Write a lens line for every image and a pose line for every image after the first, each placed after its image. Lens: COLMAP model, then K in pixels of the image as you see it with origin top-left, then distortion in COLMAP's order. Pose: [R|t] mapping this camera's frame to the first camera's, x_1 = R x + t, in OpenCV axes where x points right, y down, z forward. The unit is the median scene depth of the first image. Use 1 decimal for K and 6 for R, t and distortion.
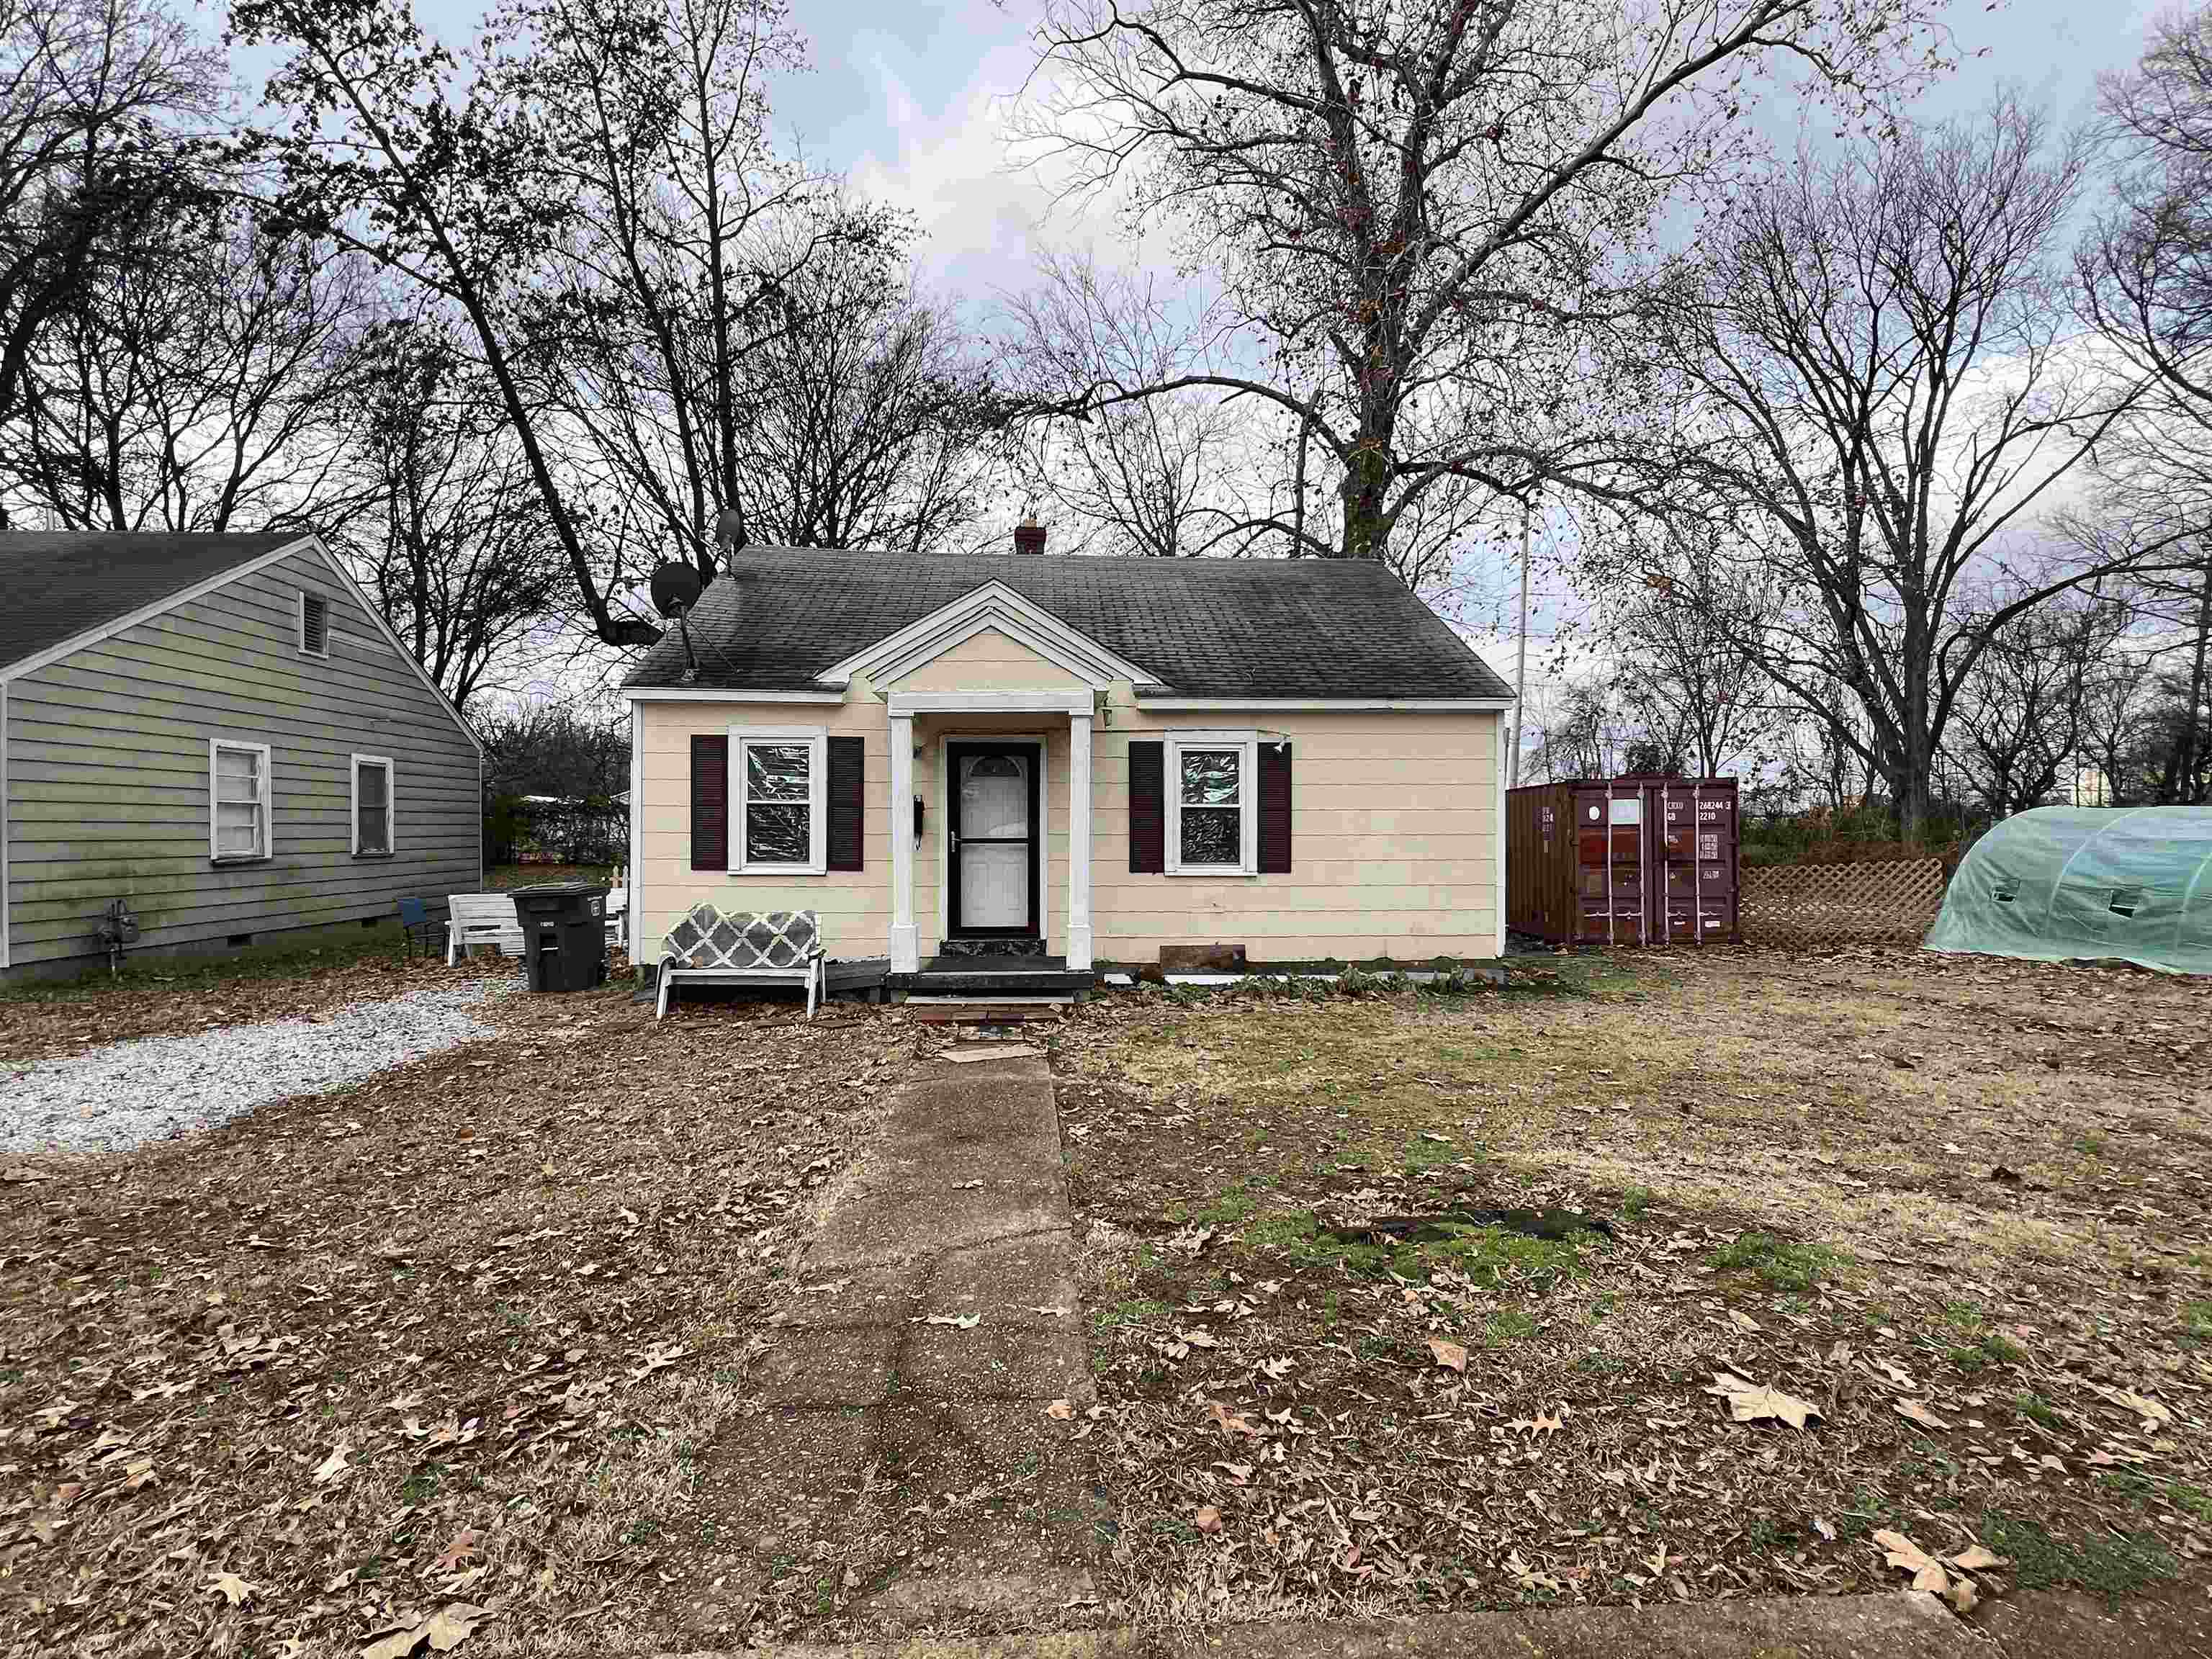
lens RADIAL K [[1045.8, 0, 1111.5], [0, 1045.8, 822.1], [0, 0, 1]] dist [0.002632, 0.001181]
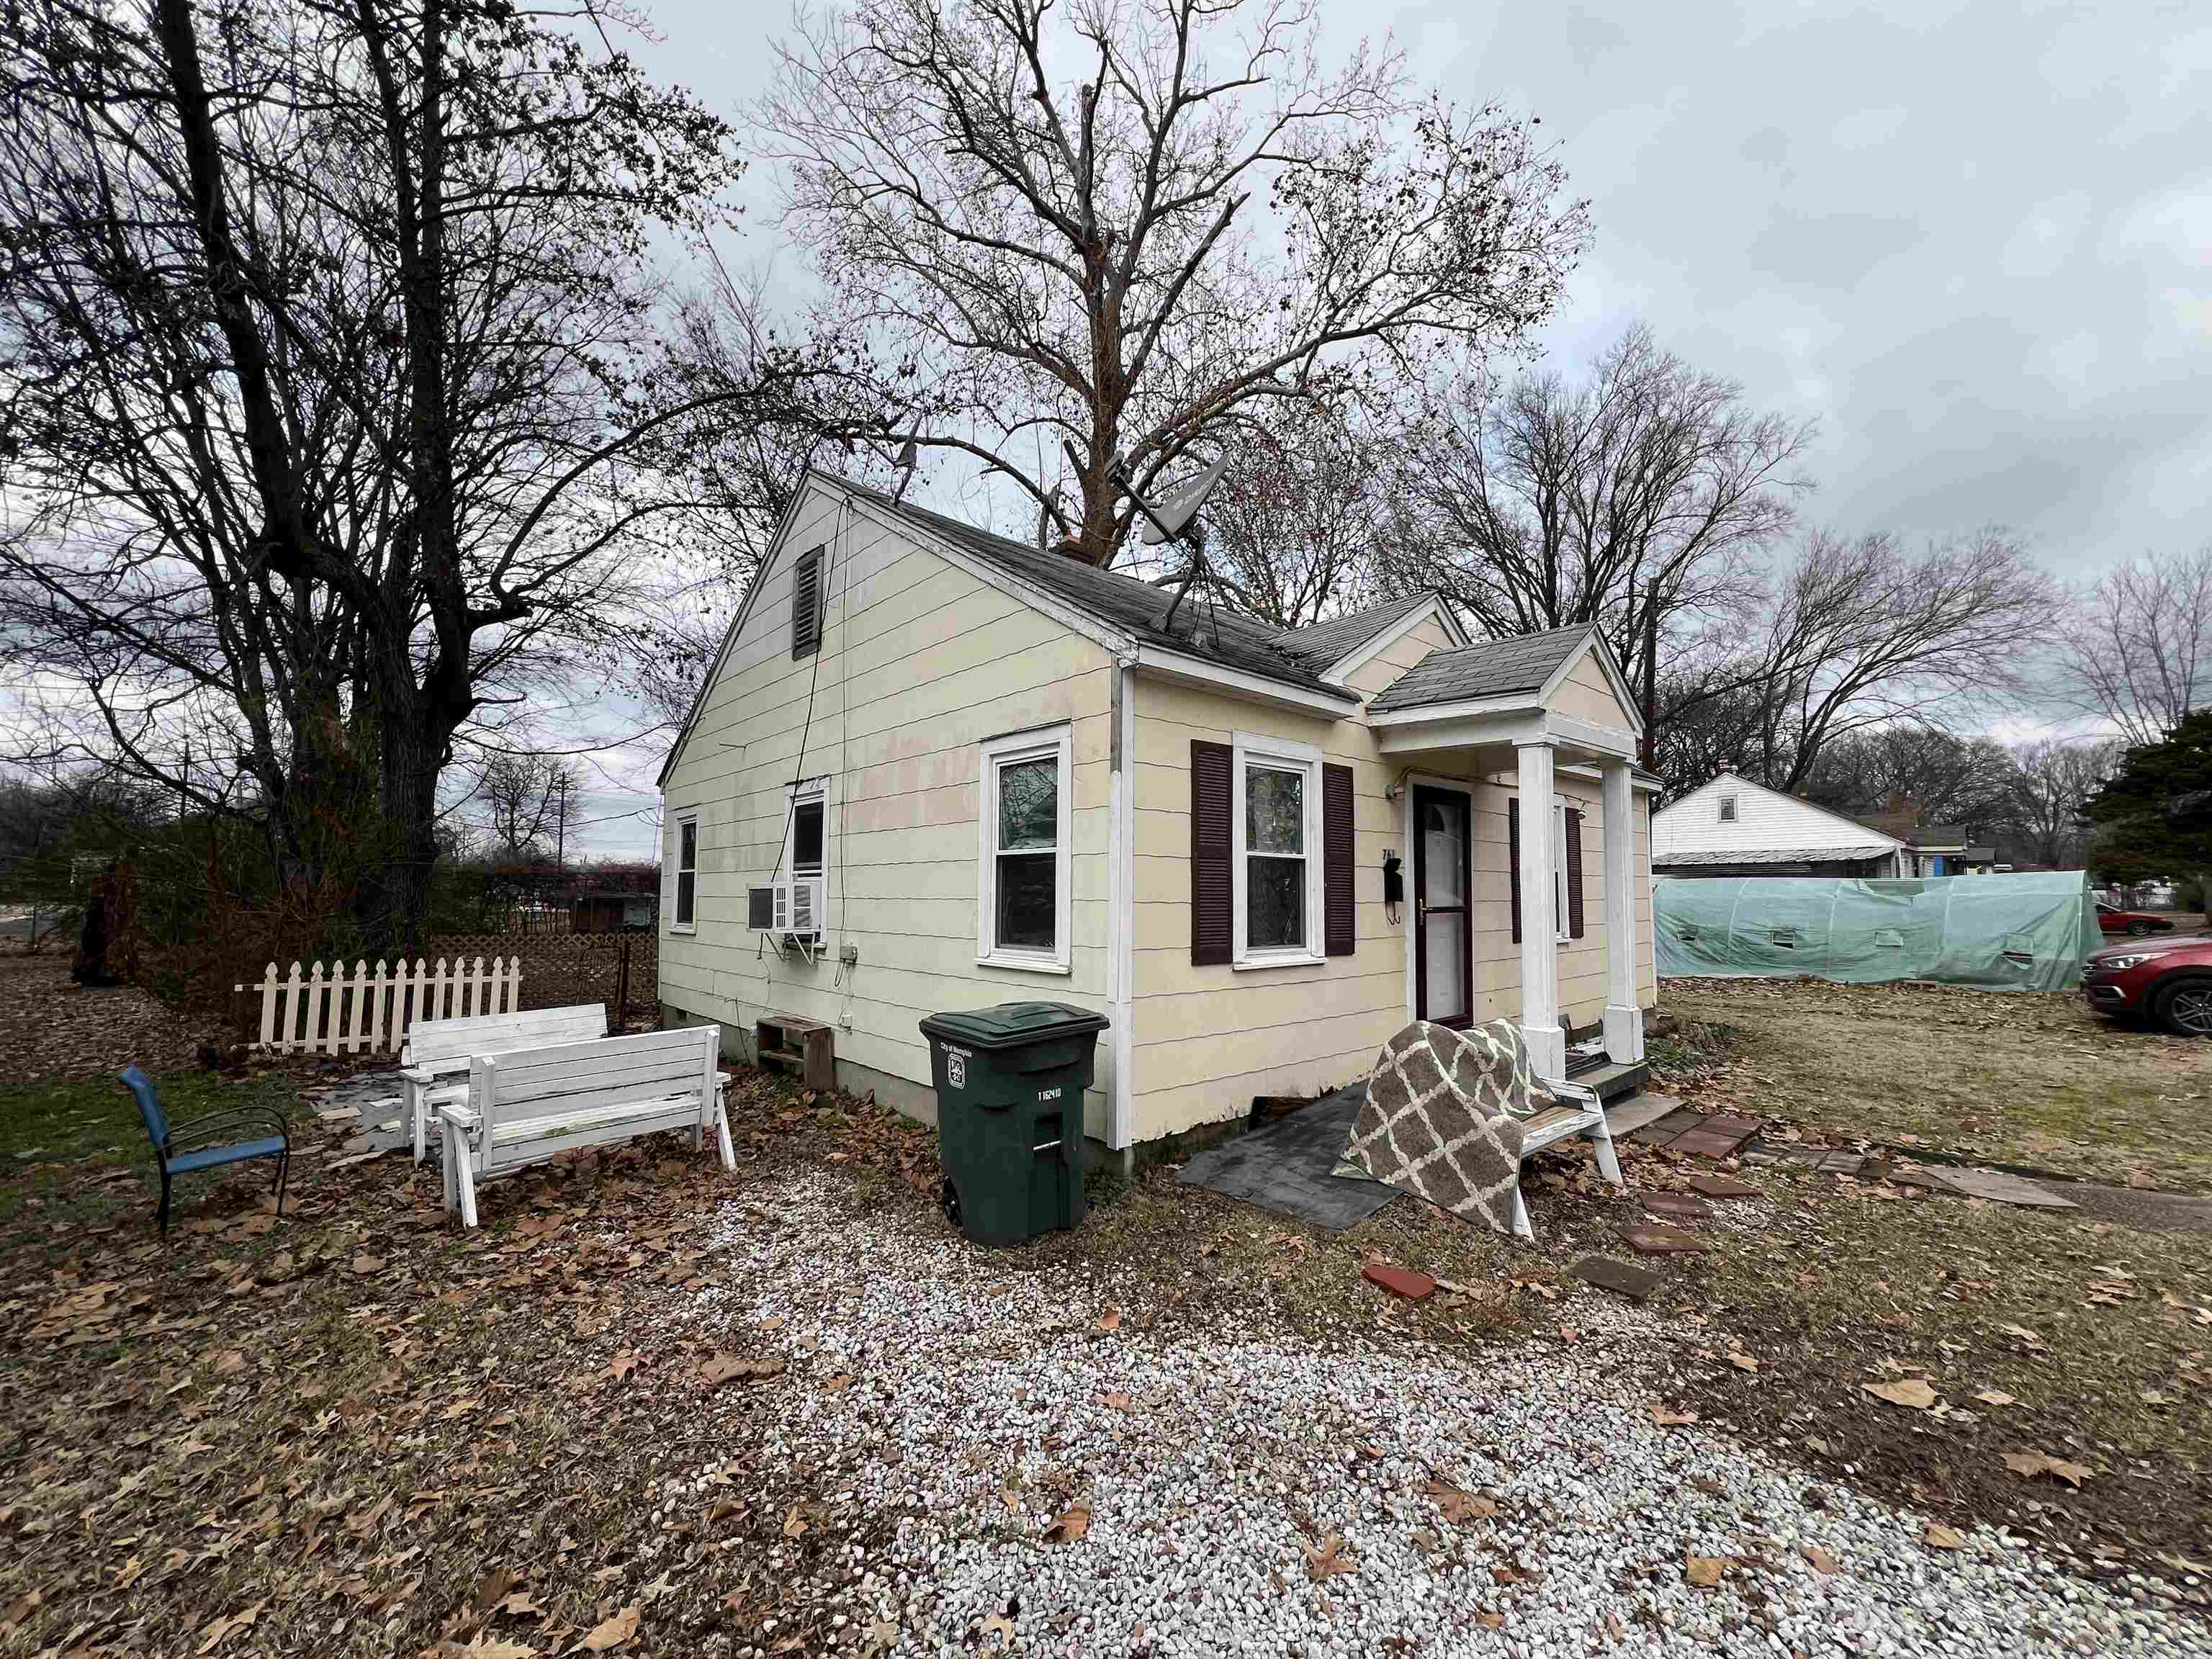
lens RADIAL K [[883.4, 0, 1103.8], [0, 883.4, 825.9], [0, 0, 1]] dist [-0.003676, 0.000247]
pose [[0.788522, 0.050645, 0.612918, -0.758029], [-0.011043, 0.997609, -0.068226, 0.001063], [-0.614908, 0.047029, 0.787195, 0.644291]]
